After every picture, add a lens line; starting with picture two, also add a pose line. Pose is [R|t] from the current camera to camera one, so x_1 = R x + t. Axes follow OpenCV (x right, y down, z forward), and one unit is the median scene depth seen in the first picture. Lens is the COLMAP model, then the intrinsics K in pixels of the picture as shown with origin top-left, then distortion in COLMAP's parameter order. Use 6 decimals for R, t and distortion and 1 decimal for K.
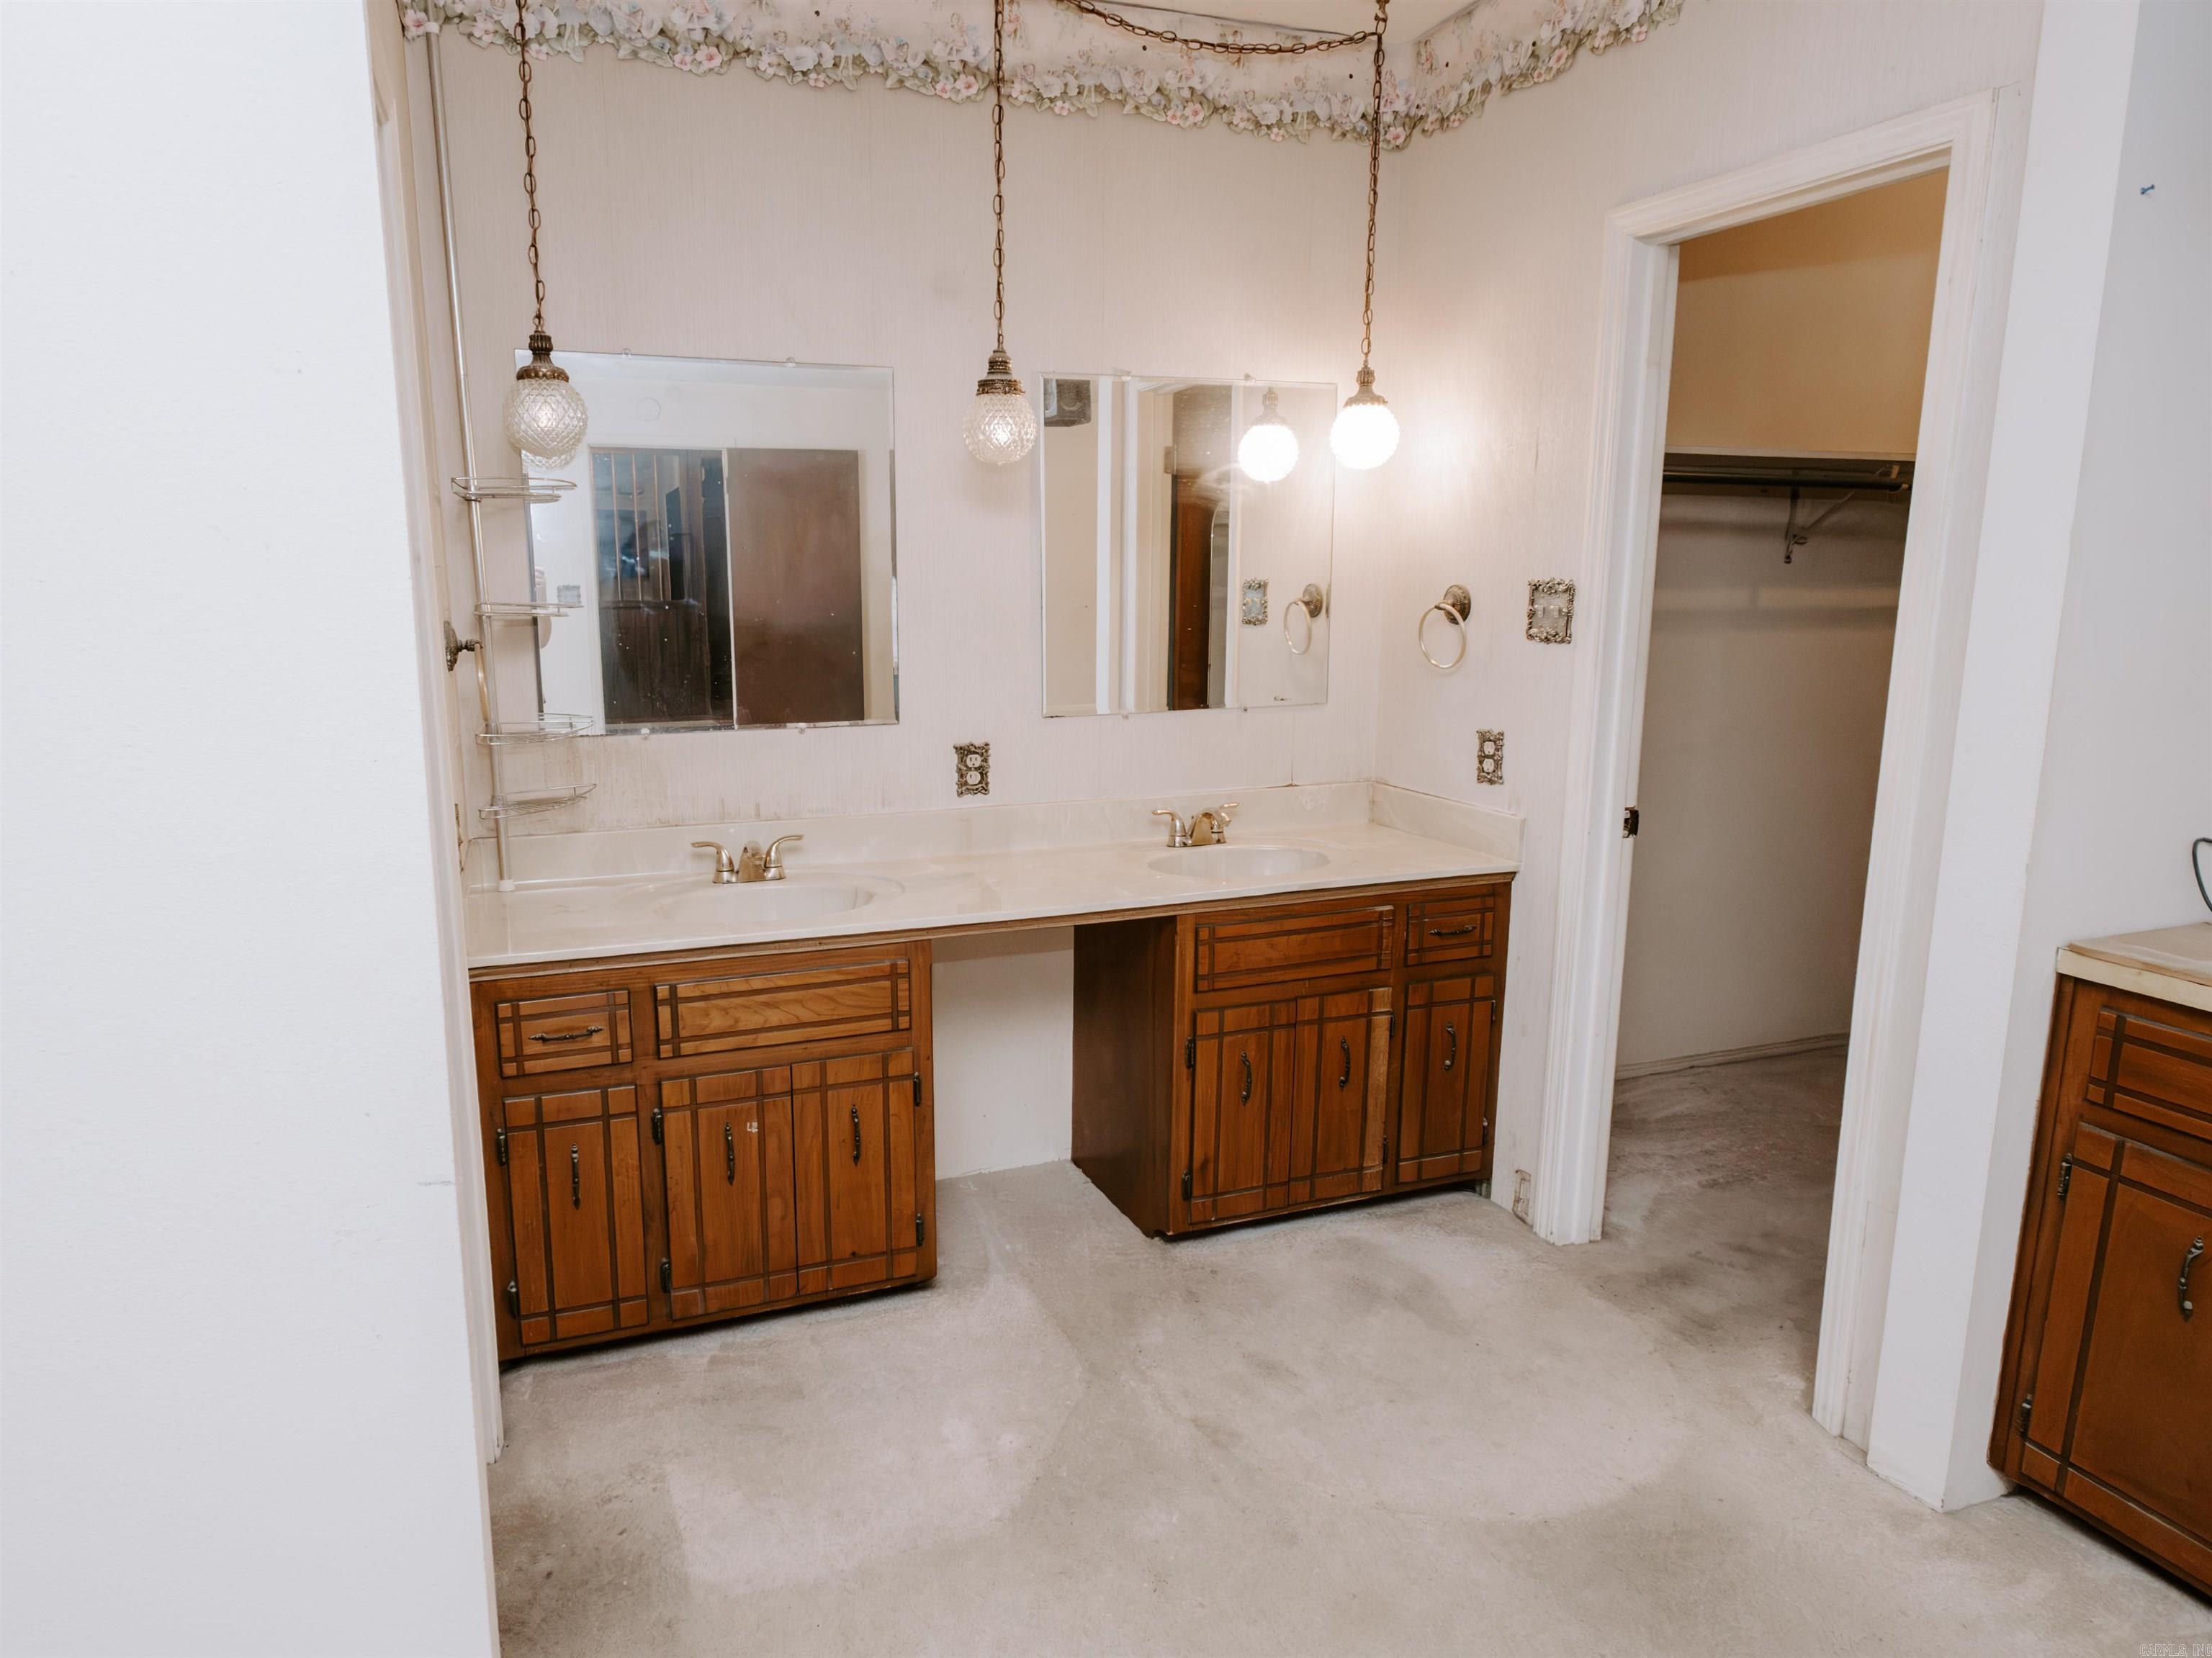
lens RADIAL K [[1361.9, 0, 1010.4], [0, 1361.9, 851.4], [0, 0, 1]] dist [-0.001741, 0.002296]
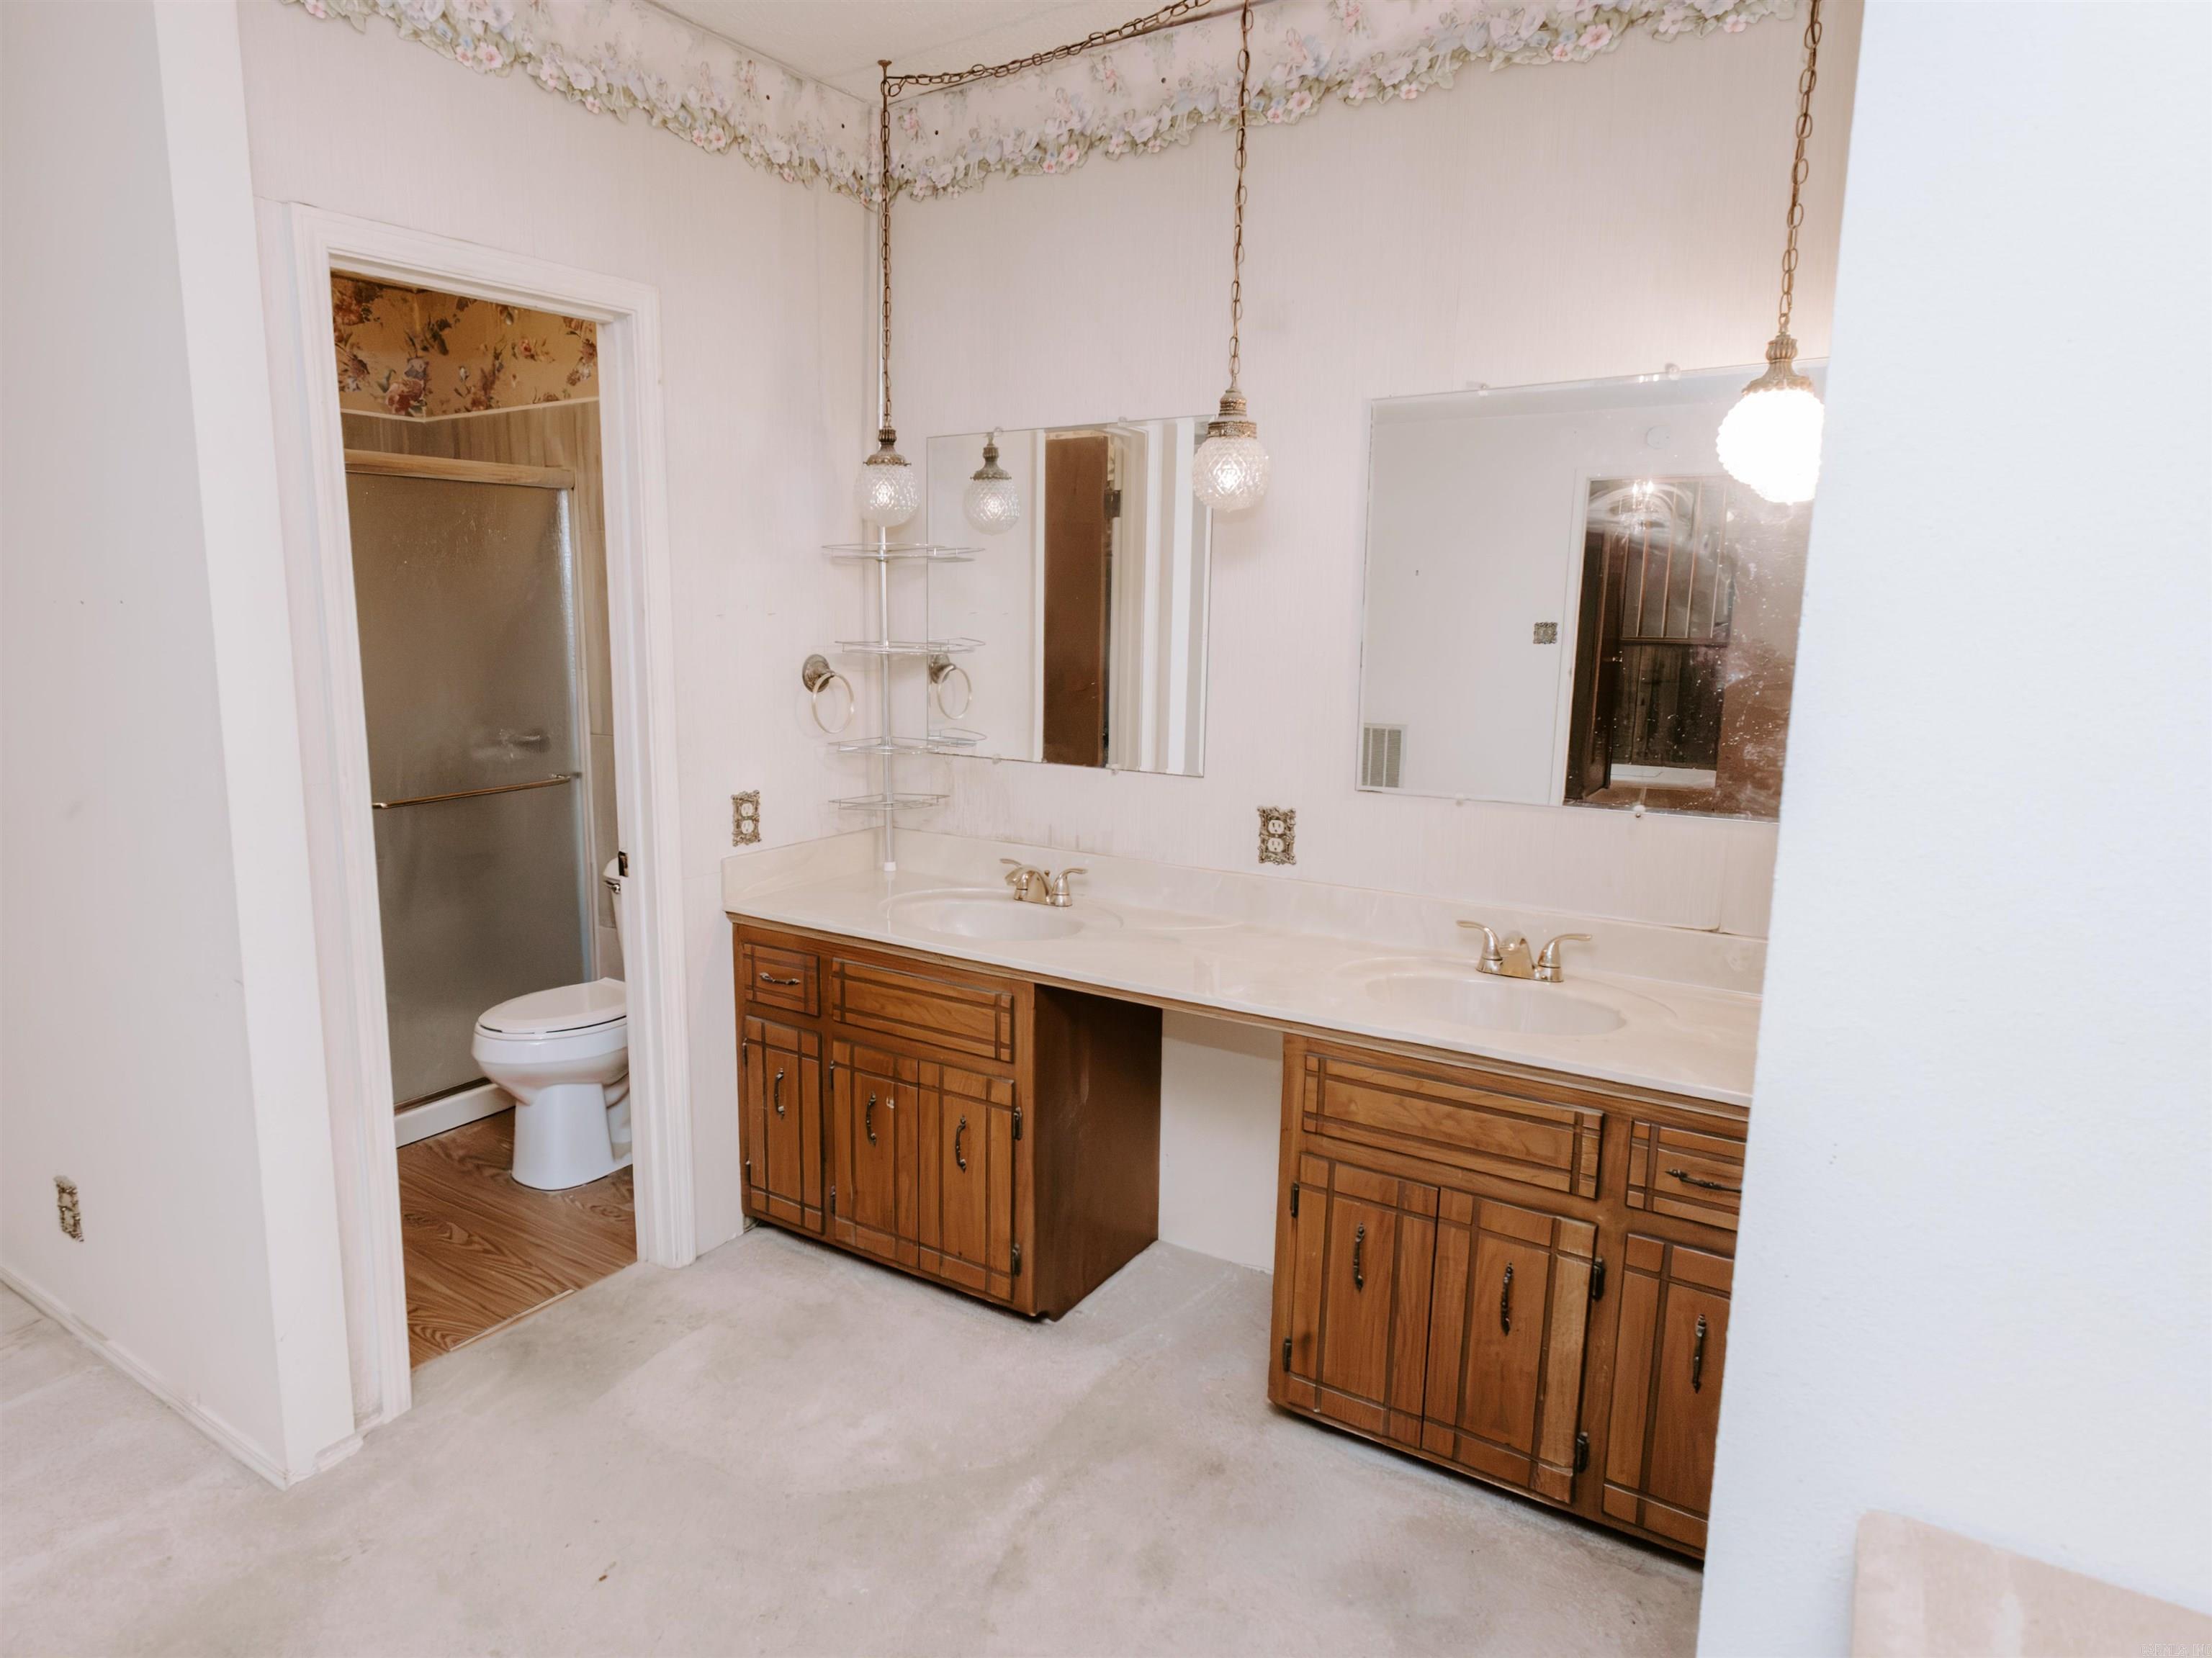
lens RADIAL K [[1361.9, 0, 1010.4], [0, 1361.9, 851.4], [0, 0, 1]] dist [-0.001741, 0.002296]
pose [[0.570042, 0.156108, -0.806649, 0.702101], [-0.169449, 0.983015, 0.070494, -0.096235], [0.803952, 0.096501, 0.586812, 0.357220]]
